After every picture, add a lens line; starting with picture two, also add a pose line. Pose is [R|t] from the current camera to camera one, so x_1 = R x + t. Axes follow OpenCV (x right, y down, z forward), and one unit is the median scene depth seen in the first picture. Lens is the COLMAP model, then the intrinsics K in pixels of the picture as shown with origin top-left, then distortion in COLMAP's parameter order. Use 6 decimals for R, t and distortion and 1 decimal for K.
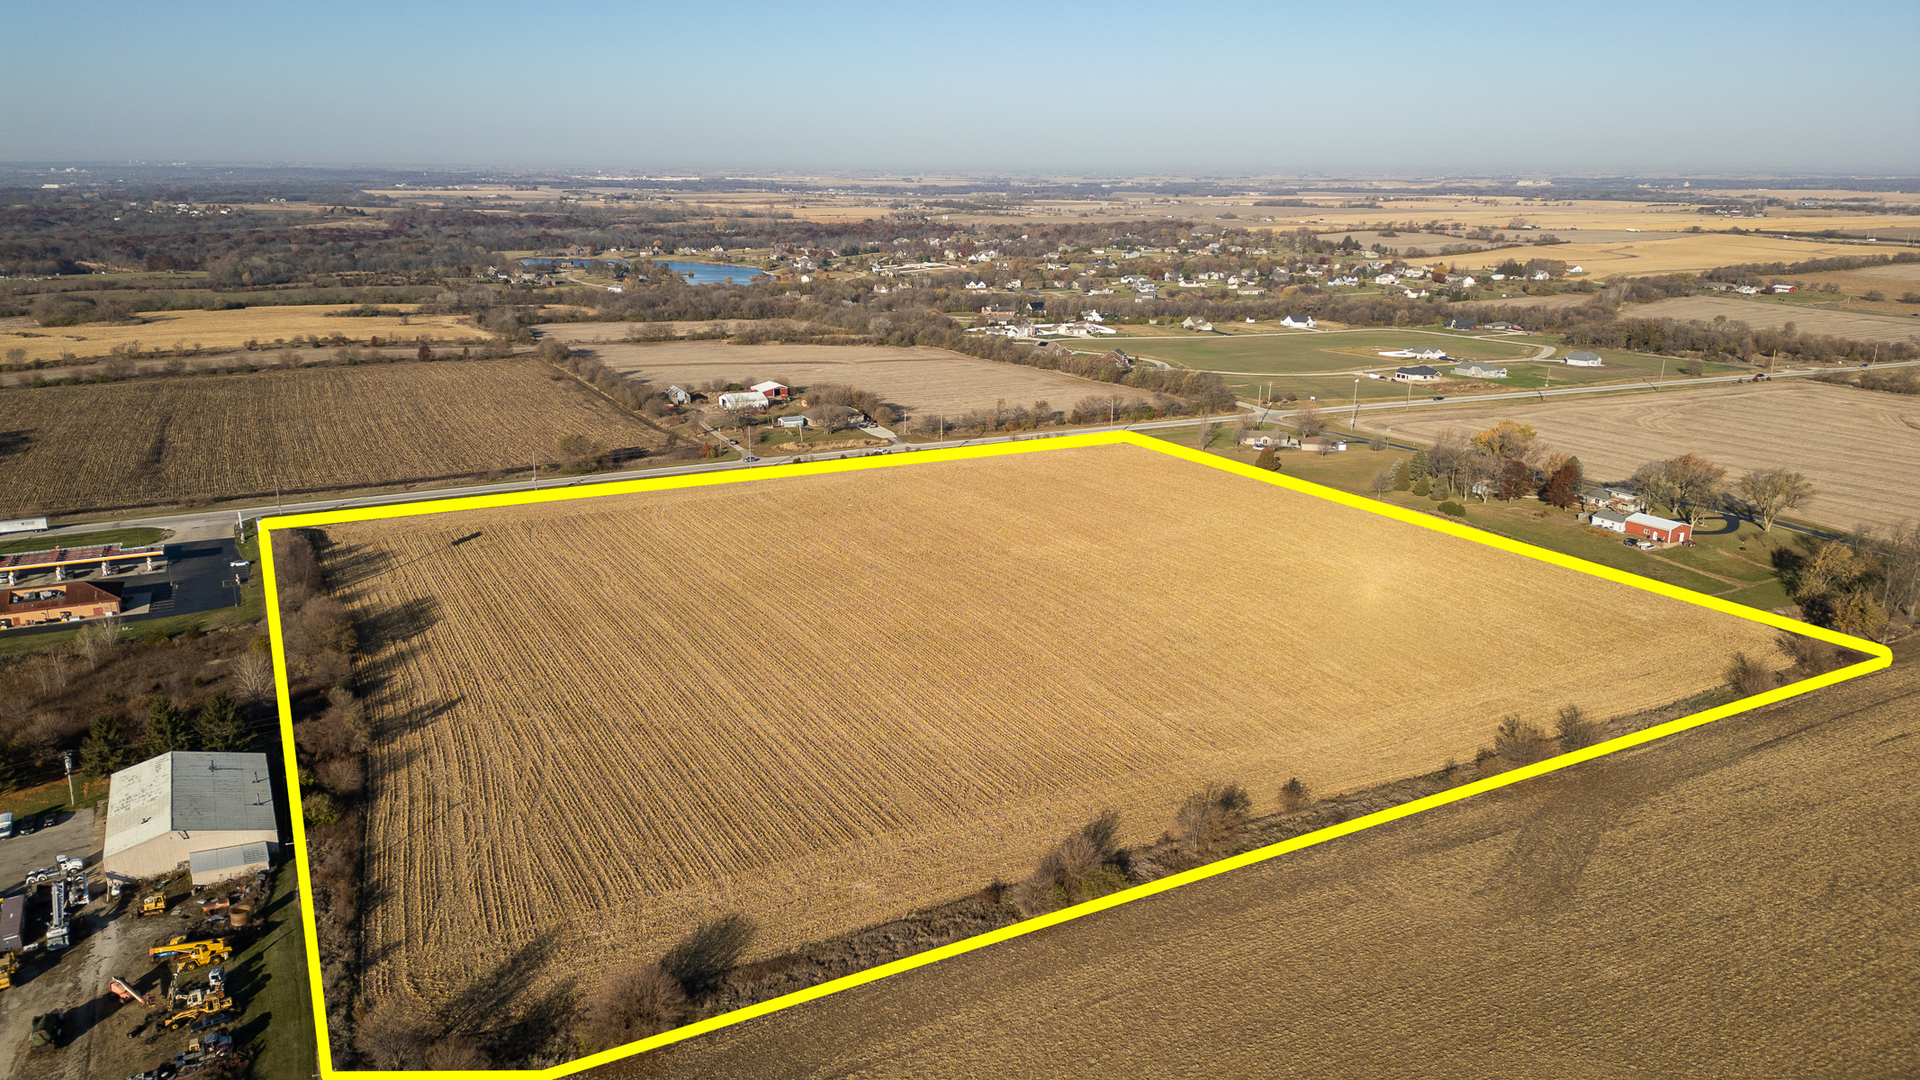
lens RADIAL K [[1328.0, 0, 956.1], [0, 1328.0, 544.3], [0, 0, 1]] dist [0.098467, -0.106044]
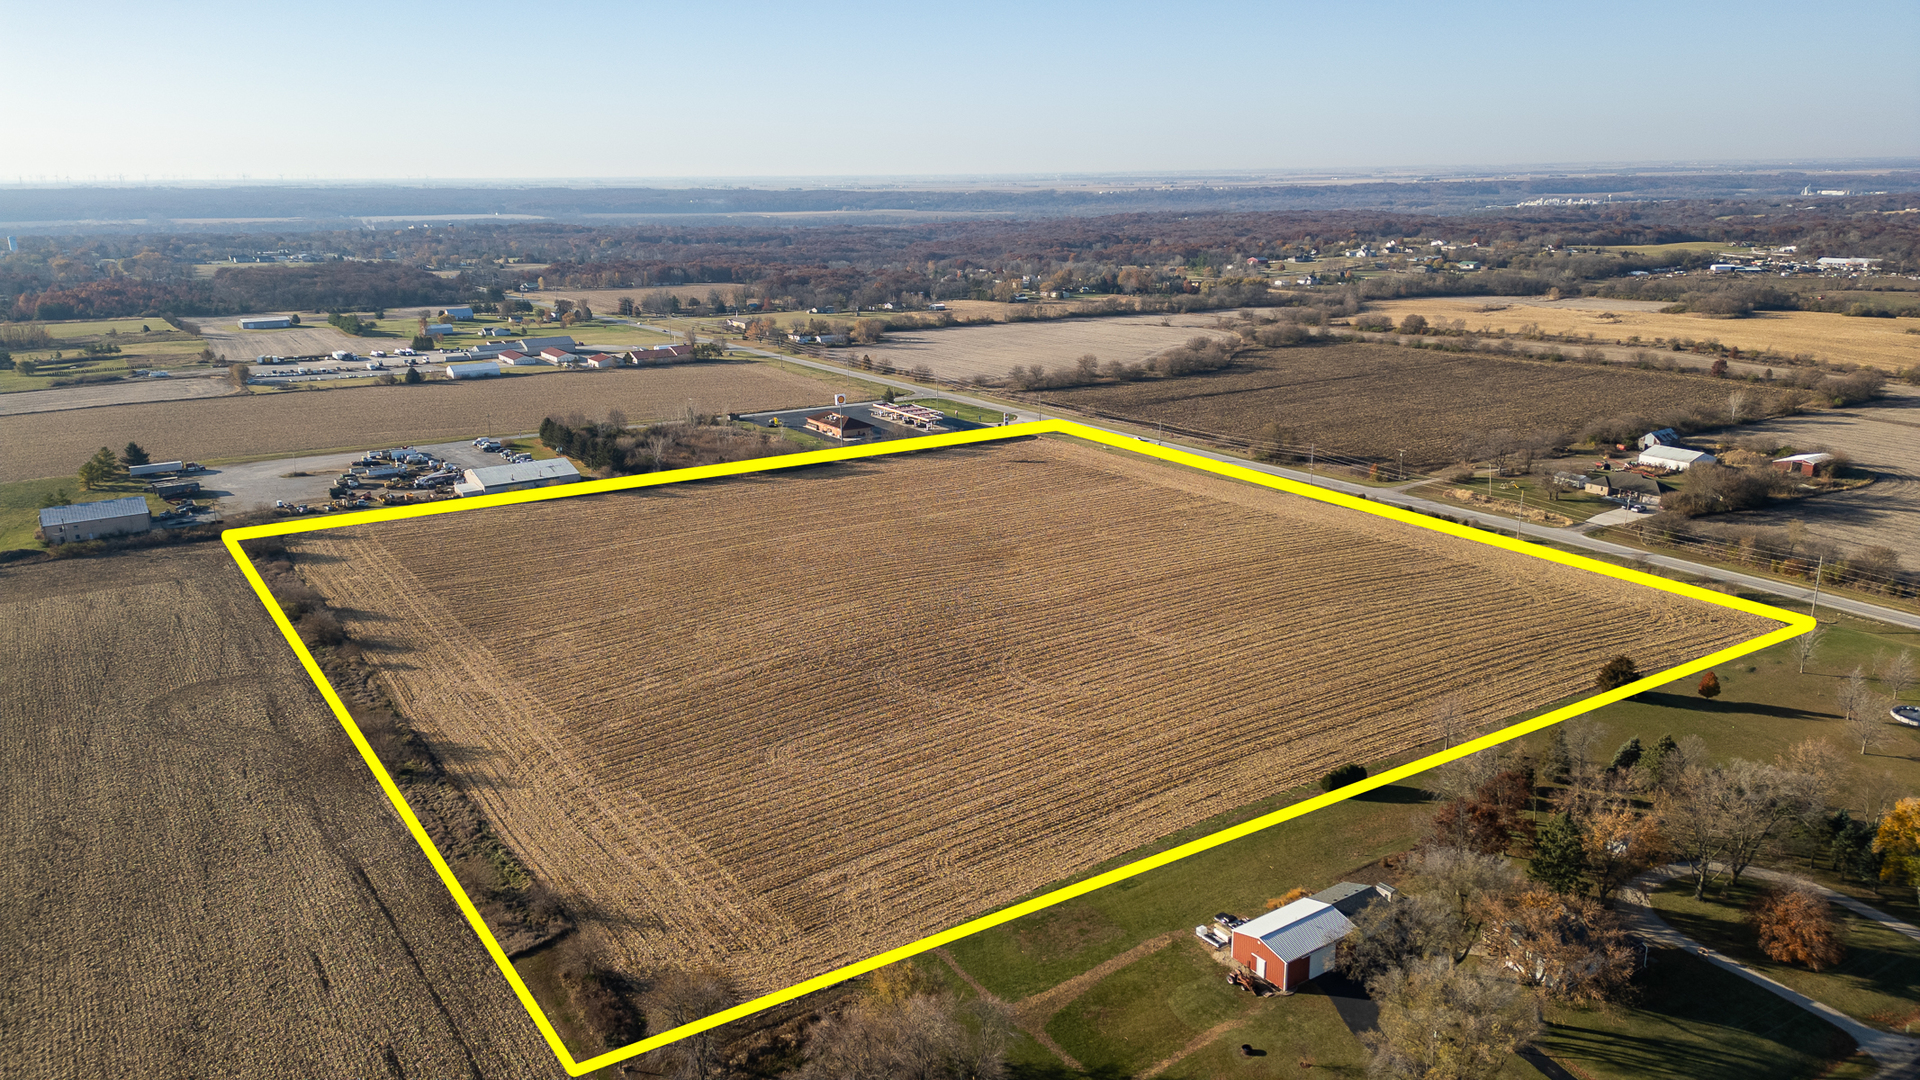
lens RADIAL K [[1328.0, 0, 956.1], [0, 1328.0, 544.3], [0, 0, 1]] dist [0.098467, -0.106044]
pose [[0.097280, 0.261890, -0.960182, 0.517409], [-0.259748, 0.938003, 0.229525, -0.121419], [0.960764, 0.227077, 0.159274, 0.445828]]
